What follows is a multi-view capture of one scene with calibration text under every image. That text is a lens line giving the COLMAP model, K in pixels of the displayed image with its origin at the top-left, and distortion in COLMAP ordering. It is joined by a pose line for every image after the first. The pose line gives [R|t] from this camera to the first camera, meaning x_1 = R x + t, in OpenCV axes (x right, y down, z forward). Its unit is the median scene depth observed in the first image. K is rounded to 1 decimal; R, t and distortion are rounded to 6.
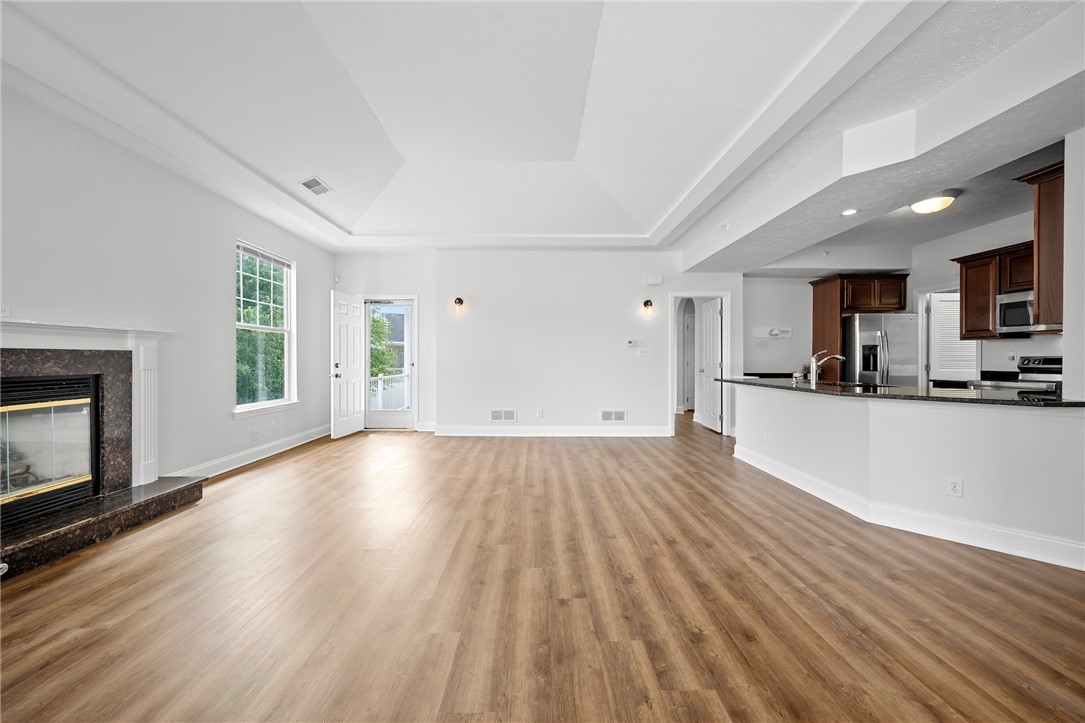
lens RADIAL K [[423.4, 0, 544.1], [0, 423.4, 360.4], [0, 0, 1]] dist [-0.000545, -0.000275]
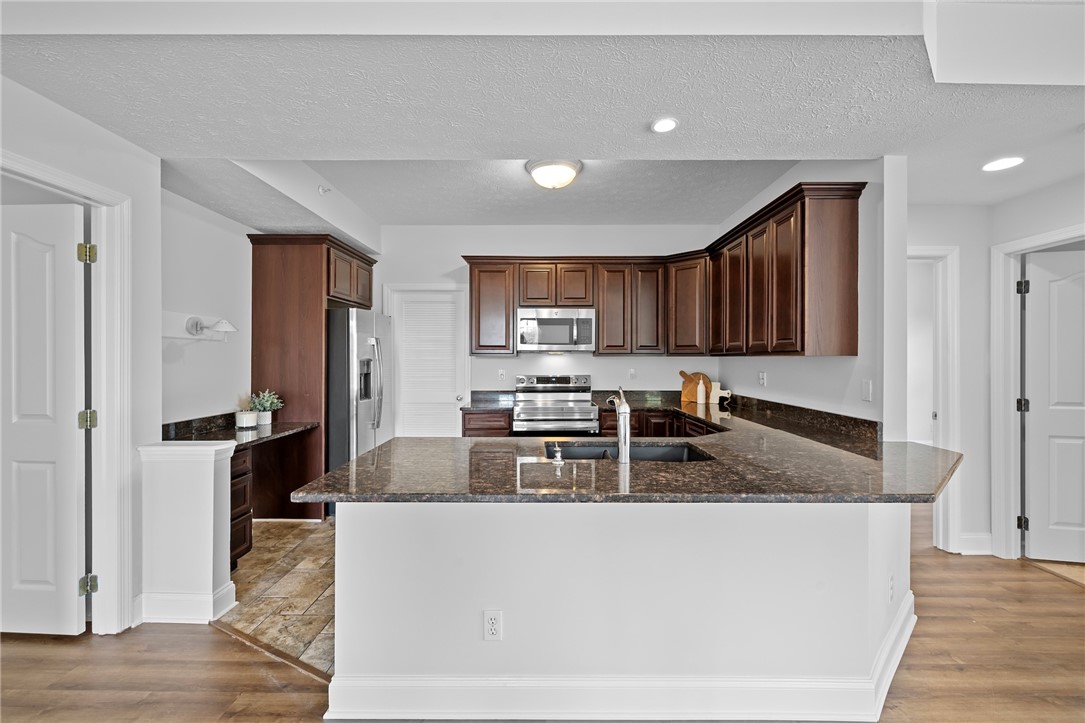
lens RADIAL K [[447.8, 0, 539.1], [0, 447.8, 355.7], [0, 0, 1]] dist [-0.001199, 0.000427]
pose [[0.024921, 0.000635, 0.999689, 0.100317], [-0.000888, 0.999999, -0.000613, -0.041377], [-0.999689, -0.000872, 0.024922, 0.725057]]
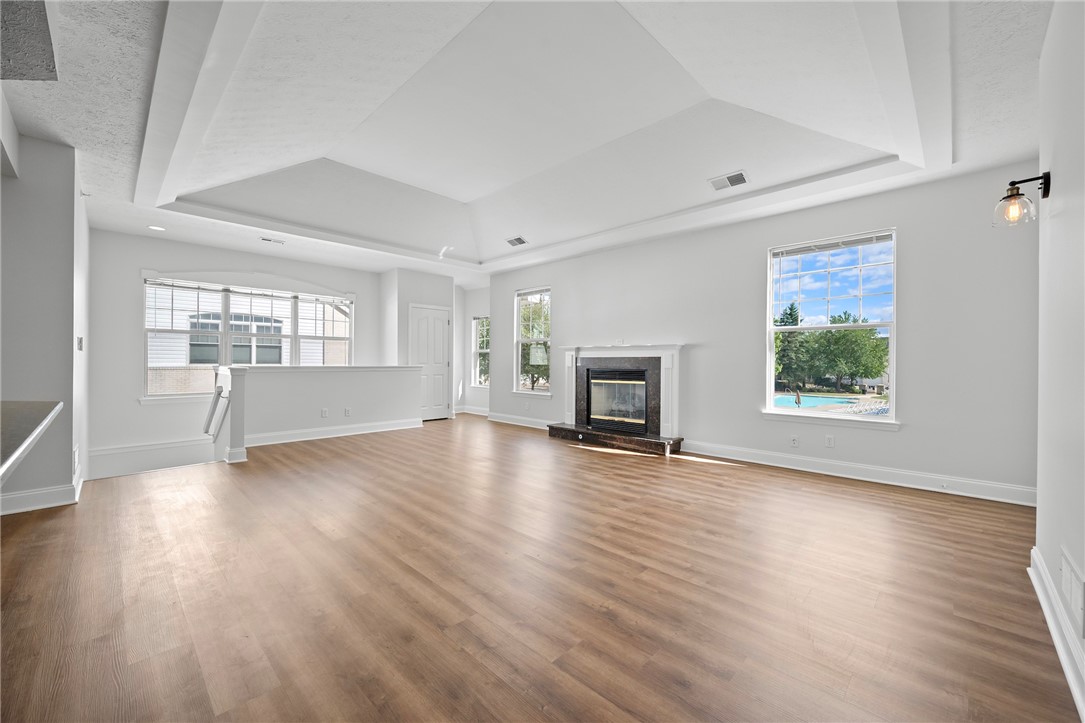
lens RADIAL K [[423.4, 0, 538.5], [0, 423.4, 358.9], [0, 0, 1]] dist [-0.000545, -0.000275]
pose [[-0.713078, -0.011087, -0.700997, 0.322093], [-0.007593, 0.999938, -0.008091, 0.002012], [0.701044, -0.000447, -0.713118, 1.030336]]
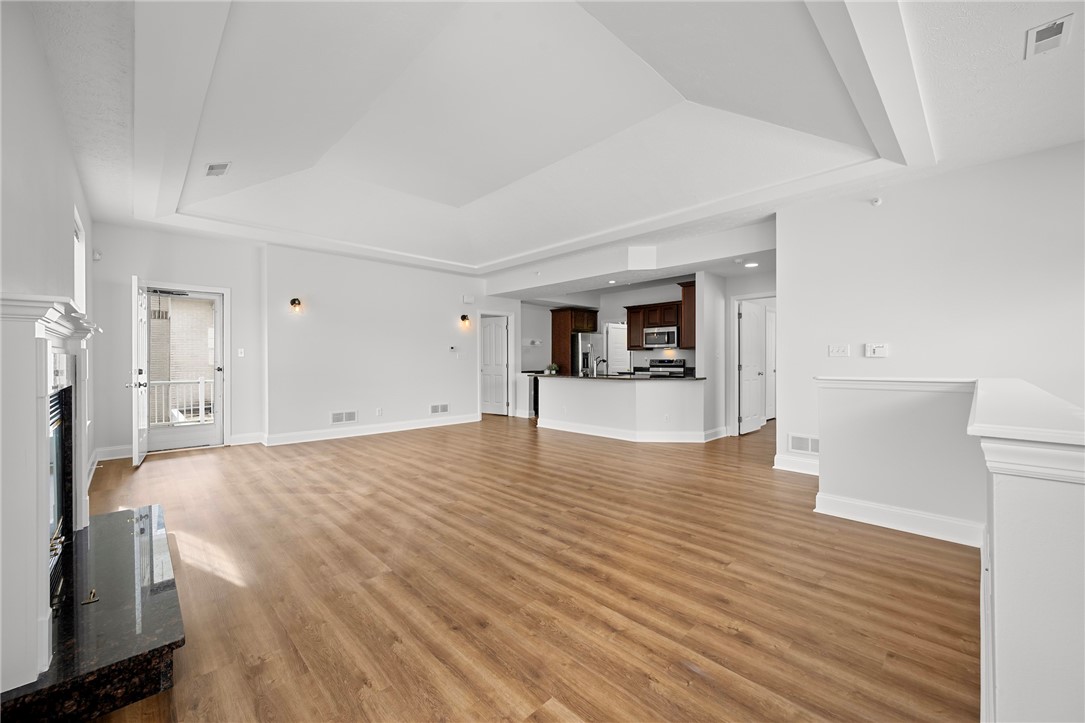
lens RADIAL K [[423.4, 0, 543.2], [0, 423.4, 362.2], [0, 0, 1]] dist [-0.000545, -0.000275]
pose [[0.726799, -0.006622, 0.686818, -0.487735], [0.004799, 0.999978, 0.004563, -0.006094], [-0.686833, -0.000020, 0.726815, -0.086542]]
